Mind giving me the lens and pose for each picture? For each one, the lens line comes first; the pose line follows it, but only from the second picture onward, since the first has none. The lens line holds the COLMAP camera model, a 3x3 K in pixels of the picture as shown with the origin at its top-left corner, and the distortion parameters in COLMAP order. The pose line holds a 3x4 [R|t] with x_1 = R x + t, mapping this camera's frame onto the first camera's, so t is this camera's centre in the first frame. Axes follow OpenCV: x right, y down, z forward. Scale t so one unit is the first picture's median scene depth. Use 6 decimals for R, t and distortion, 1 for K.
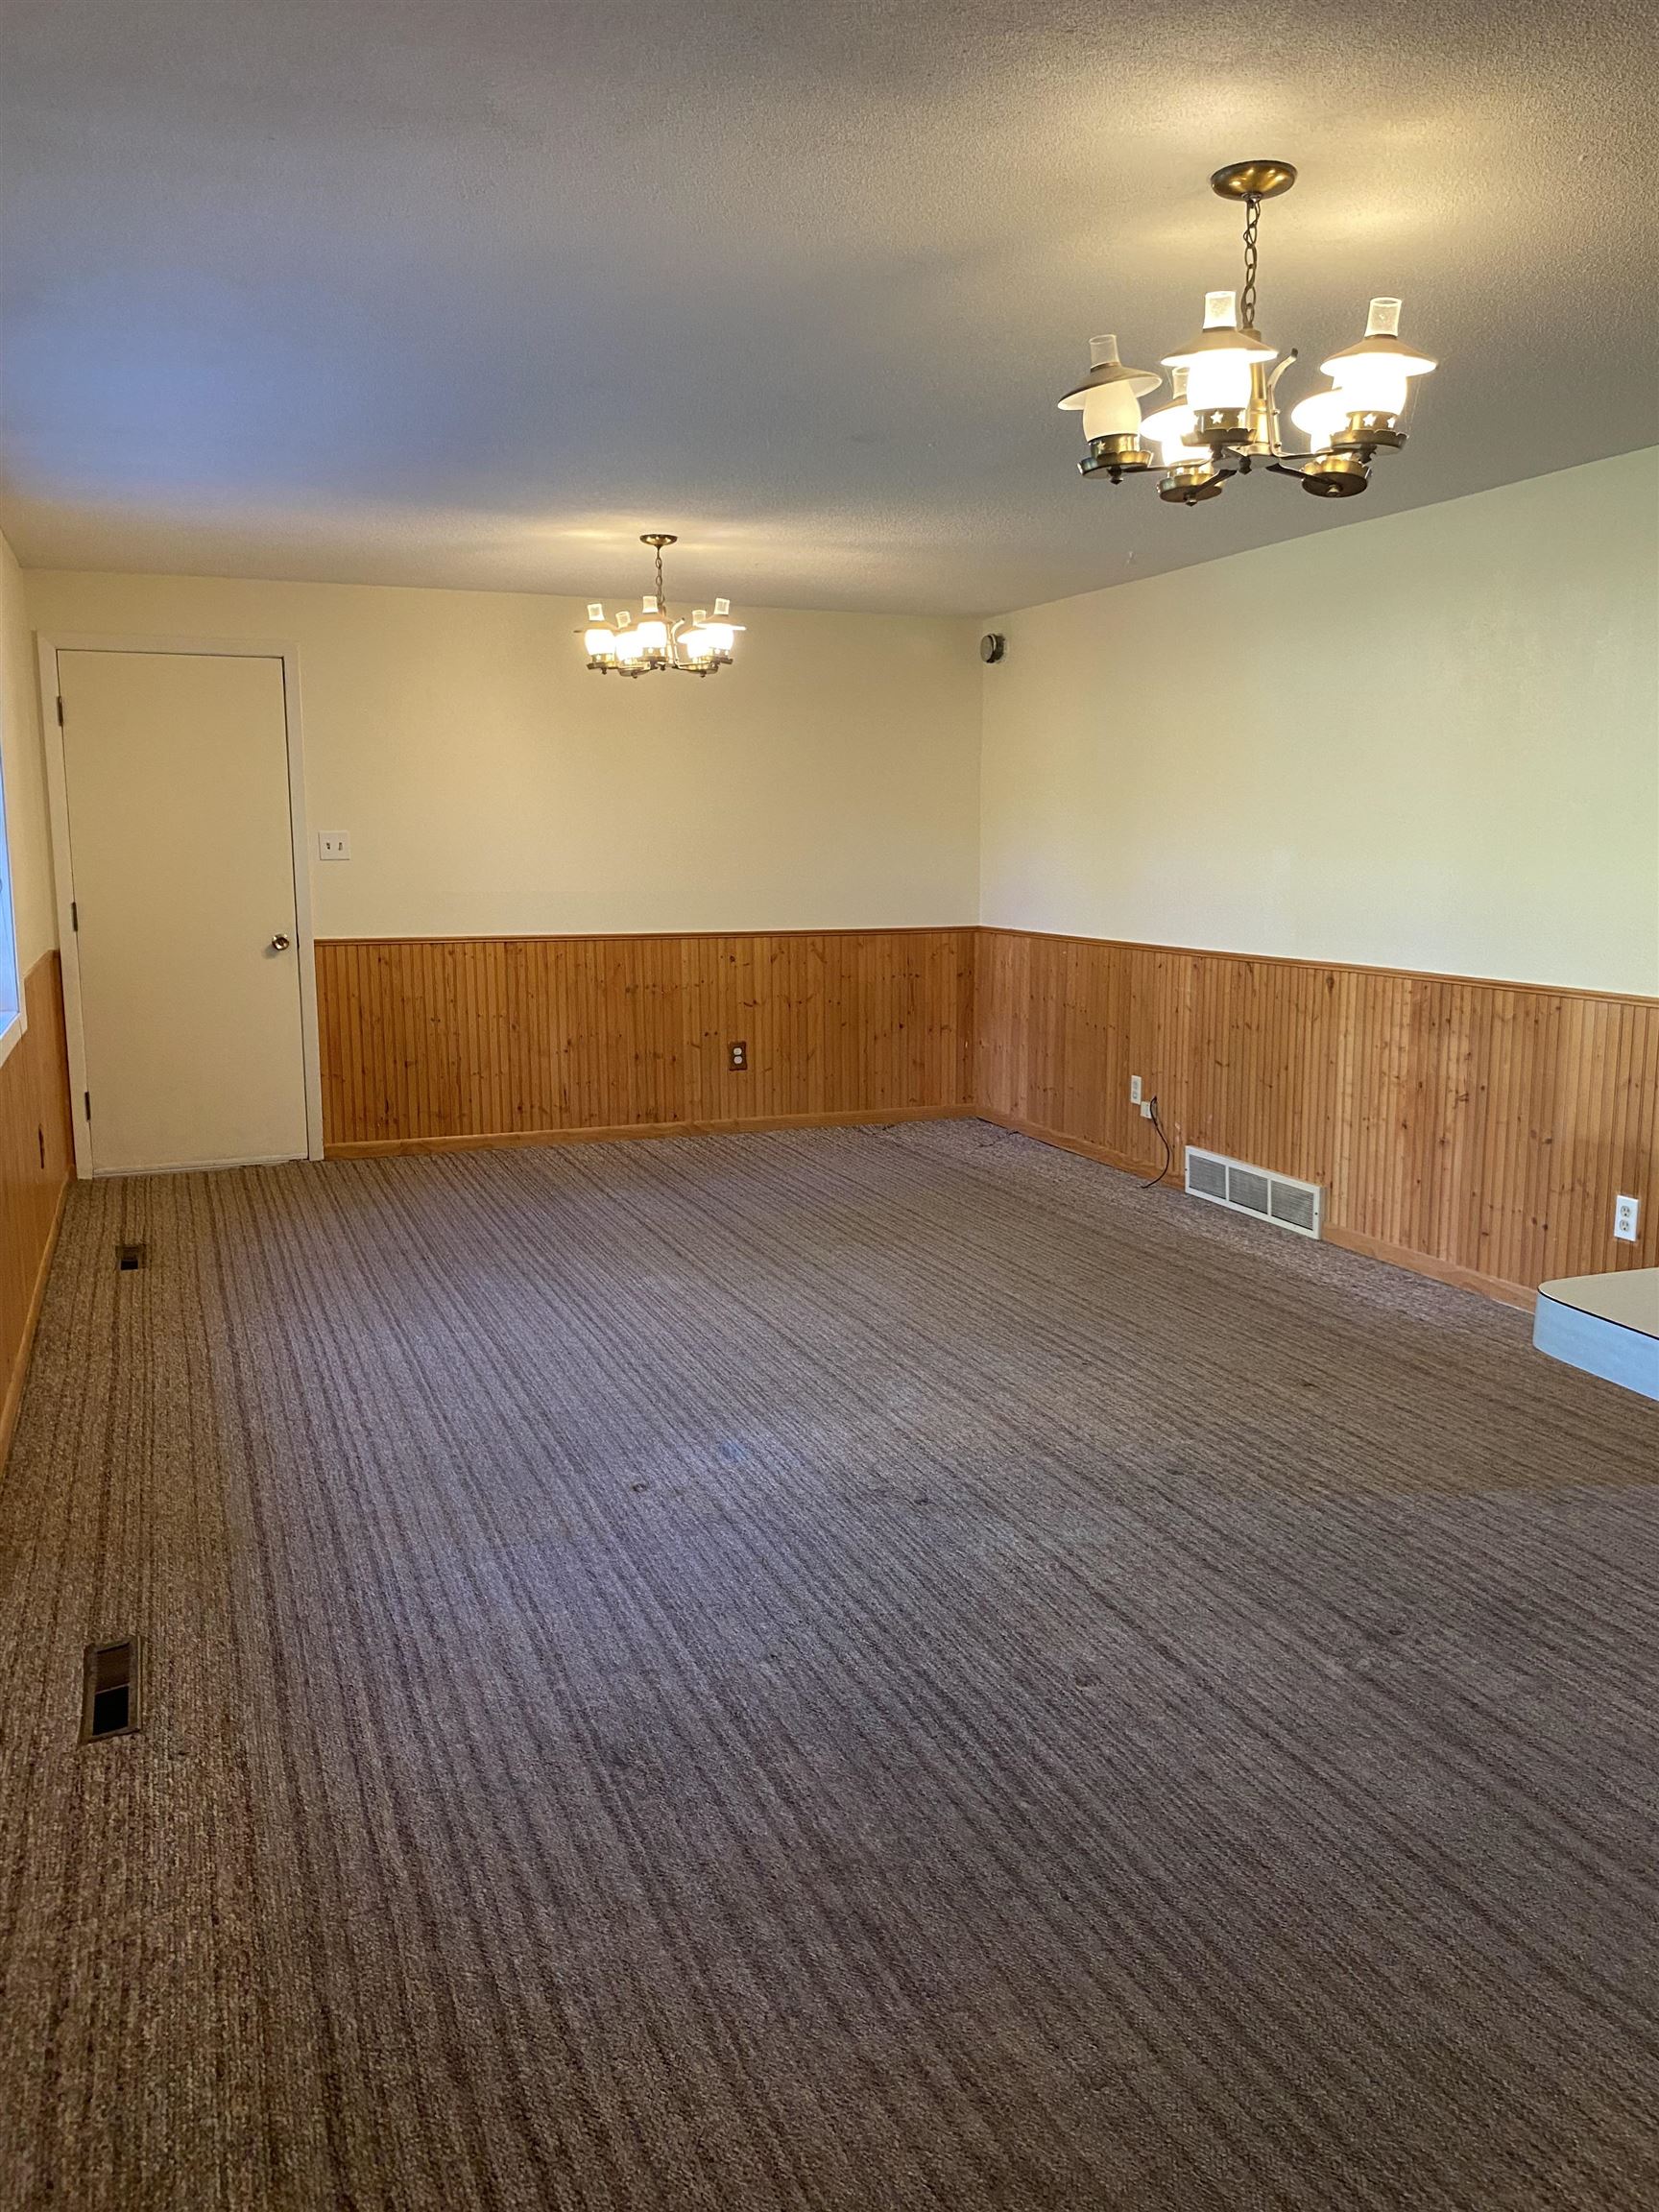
lens RADIAL K [[1657.5, 0, 831.2], [0, 1657.5, 1102.1], [0, 0, 1]] dist [-0.000124, -0.008377]
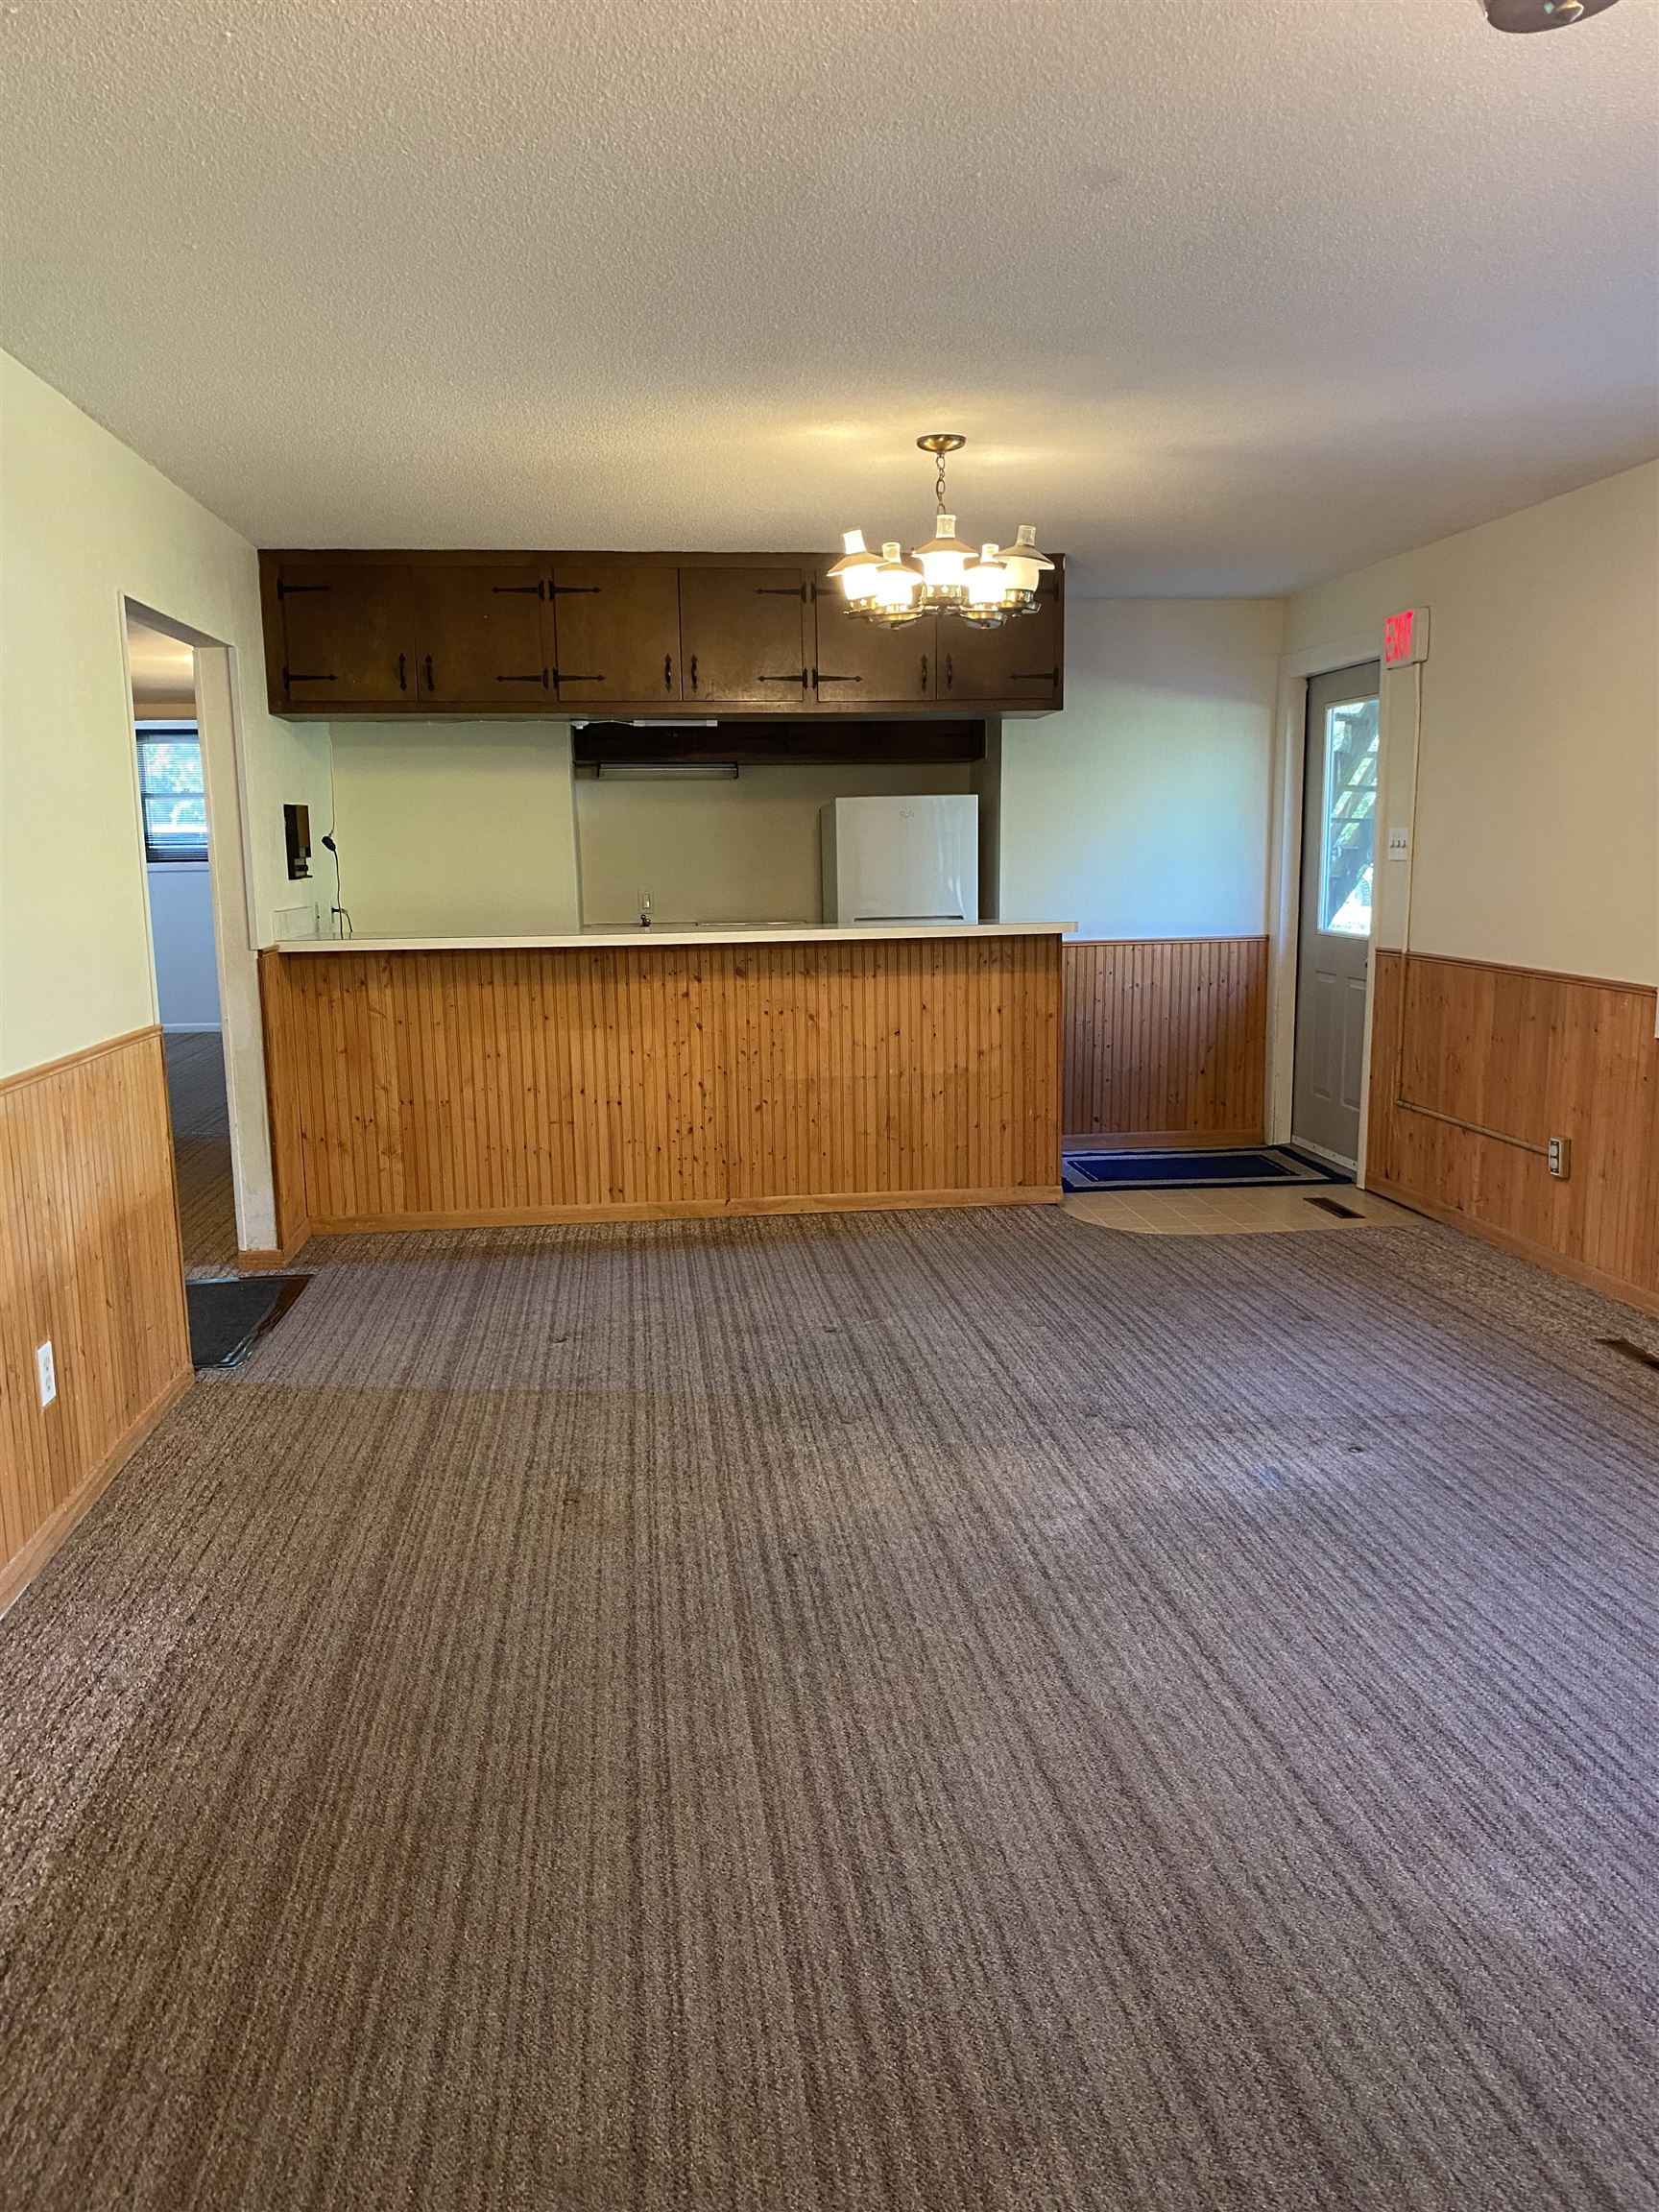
lens RADIAL K [[1657.5, 0, 832.8], [0, 1657.5, 1111.8], [0, 0, 1]] dist [-0.000124, -0.008377]
pose [[-0.966961, -0.017583, 0.254316, -0.053865], [0.063709, 0.949294, 0.307866, -0.287781], [-0.246834, 0.313896, -0.916811, 1.812471]]
